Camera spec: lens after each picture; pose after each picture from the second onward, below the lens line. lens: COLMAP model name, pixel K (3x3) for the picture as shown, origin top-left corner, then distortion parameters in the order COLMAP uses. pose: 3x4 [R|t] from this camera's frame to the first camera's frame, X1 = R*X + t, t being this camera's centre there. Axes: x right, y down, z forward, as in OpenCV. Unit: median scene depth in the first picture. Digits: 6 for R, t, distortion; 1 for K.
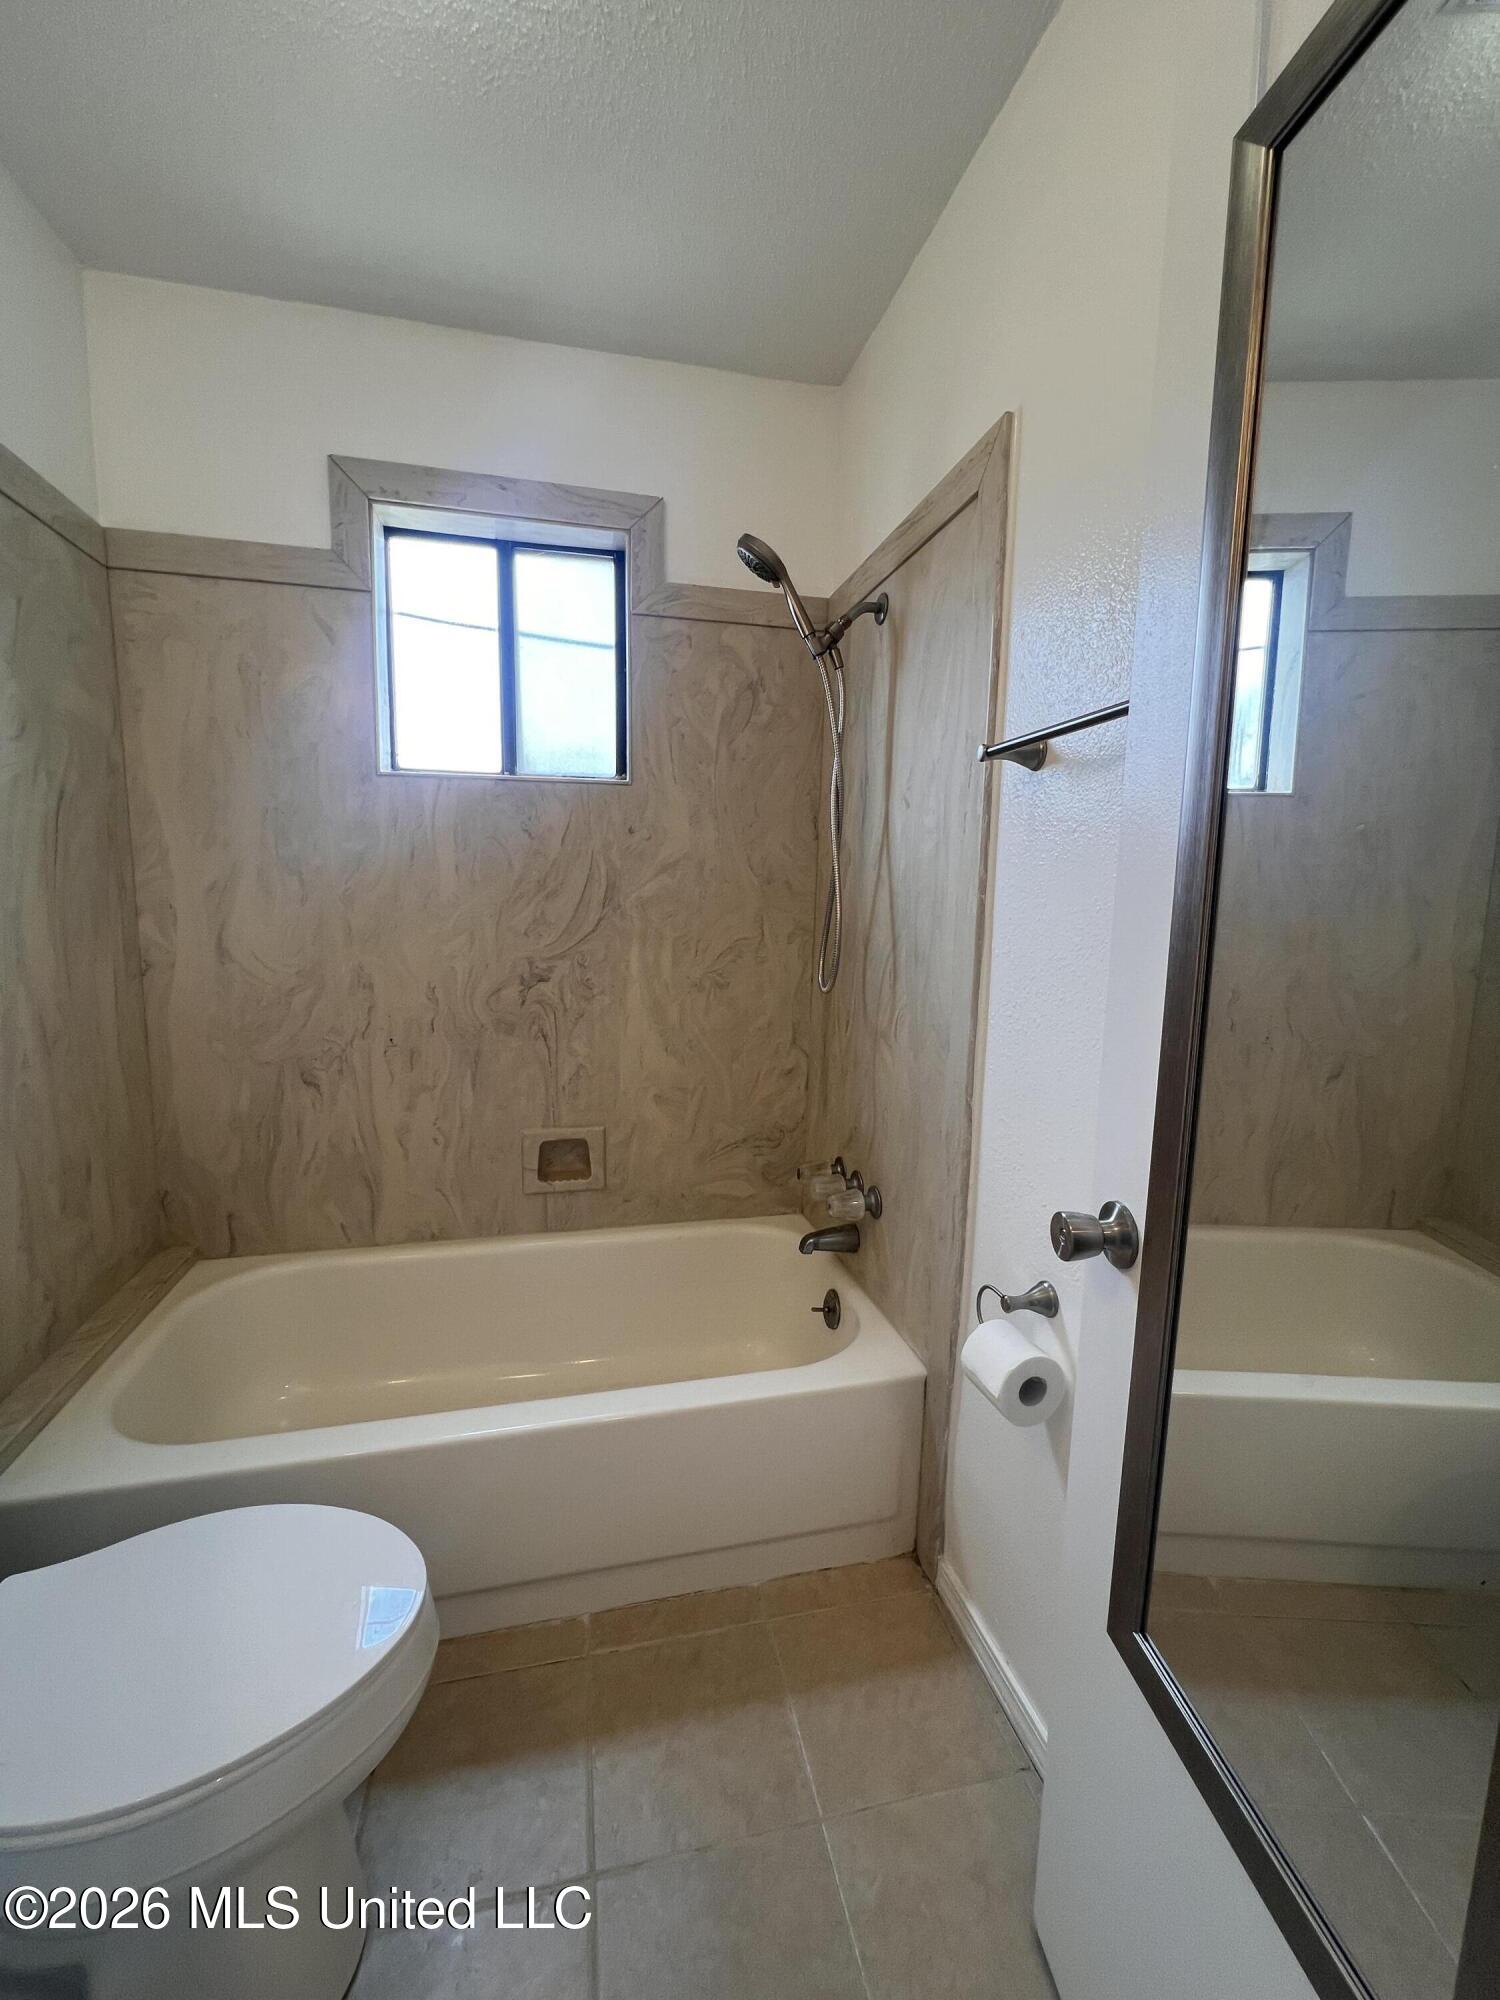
lens RADIAL K [[801.3, 0, 750.1], [0, 801.3, 999.6], [0, 0, 1]] dist [-0.003117, 0.001690]
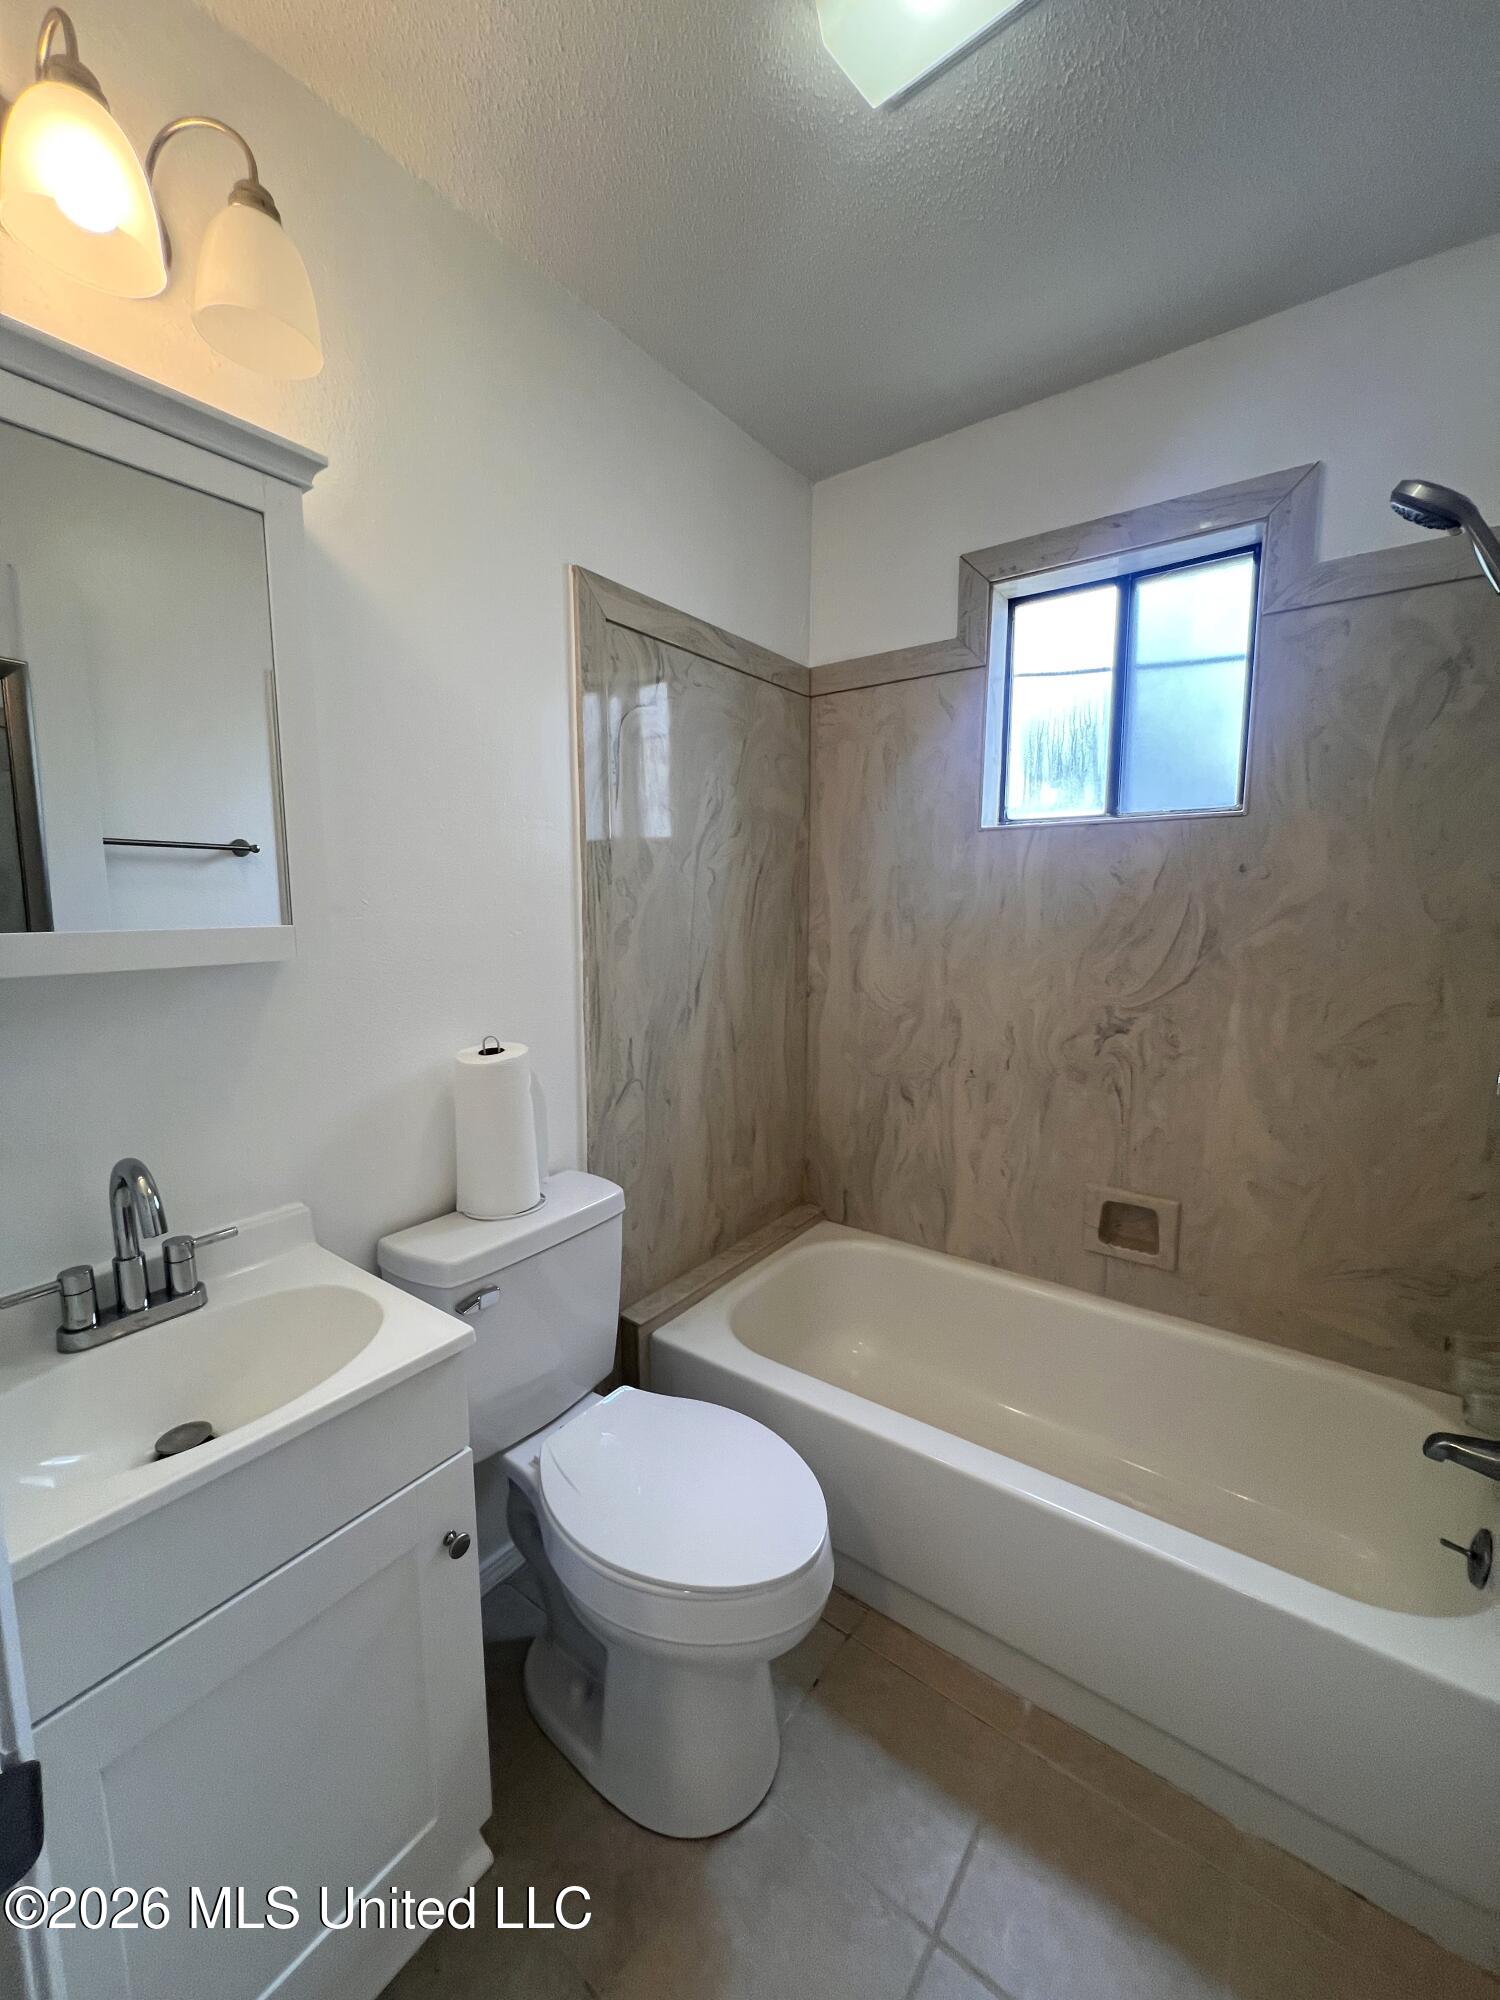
lens RADIAL K [[801.3, 0, 752.4], [0, 801.3, 998.8], [0, 0, 1]] dist [-0.003117, 0.001690]
pose [[0.645453, 0.080788, -0.759515, 0.178426], [-0.091080, 0.995436, 0.028481, -0.051293], [0.758350, 0.050794, 0.649866, 0.058333]]
